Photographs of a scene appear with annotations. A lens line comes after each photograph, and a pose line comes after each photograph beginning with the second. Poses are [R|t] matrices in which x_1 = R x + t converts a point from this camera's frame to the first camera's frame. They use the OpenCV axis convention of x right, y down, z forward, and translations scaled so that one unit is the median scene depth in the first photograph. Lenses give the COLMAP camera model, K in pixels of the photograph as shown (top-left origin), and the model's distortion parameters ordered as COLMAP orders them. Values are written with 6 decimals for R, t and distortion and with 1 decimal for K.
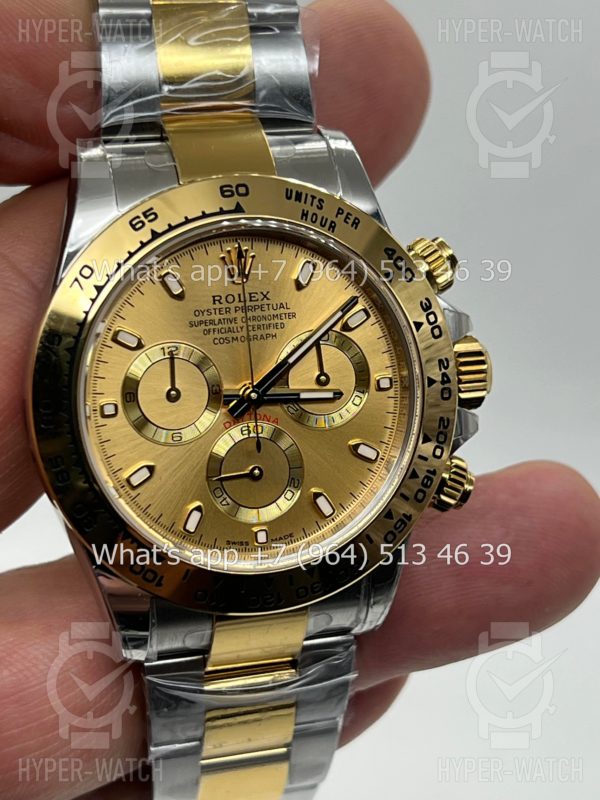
lens RADIAL K [[1858.3, 0, 293.9], [0, 1858.3, 387.0], [0, 0, 1]] dist [0.166837, 0.000000]
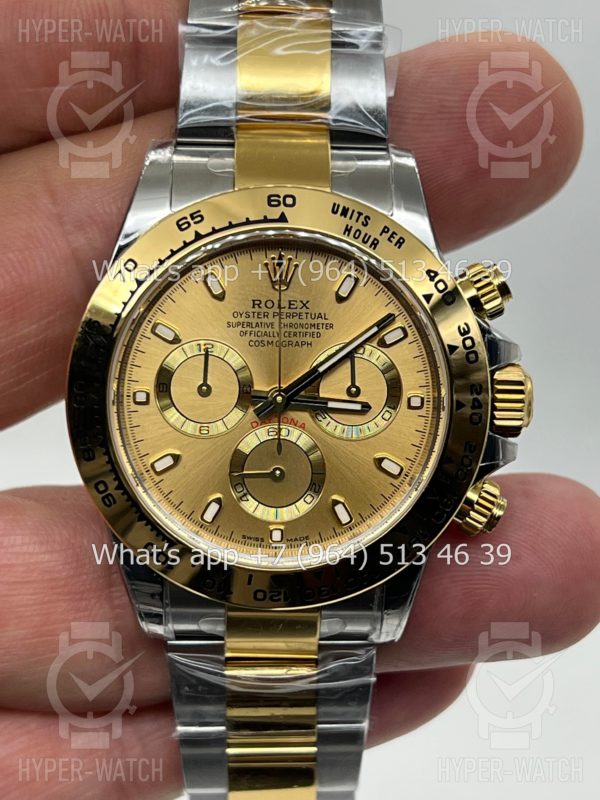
lens RADIAL K [[1858.3, 0, 294.5], [0, 1858.3, 399.7], [0, 0, 1]] dist [0.166837, 0.000000]
pose [[0.966089, 0.112098, -0.232606, 0.225572], [-0.109001, 0.993697, 0.026166, -0.022959], [0.234073, 0.000075, 0.972219, -0.006137]]
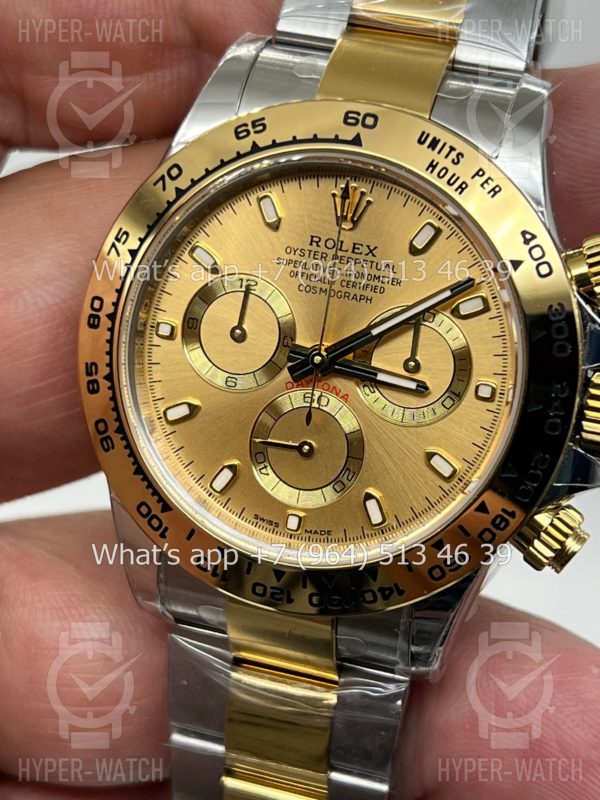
lens RADIAL K [[1858.3, 0, 300.7], [0, 1858.3, 398.8], [0, 0, 1]] dist [0.166837, 0.000000]
pose [[0.838268, 0.269741, -0.473864, 0.376440], [-0.268410, 0.960611, 0.071997, -0.036779], [0.474620, 0.066837, 0.877650, 0.247677]]
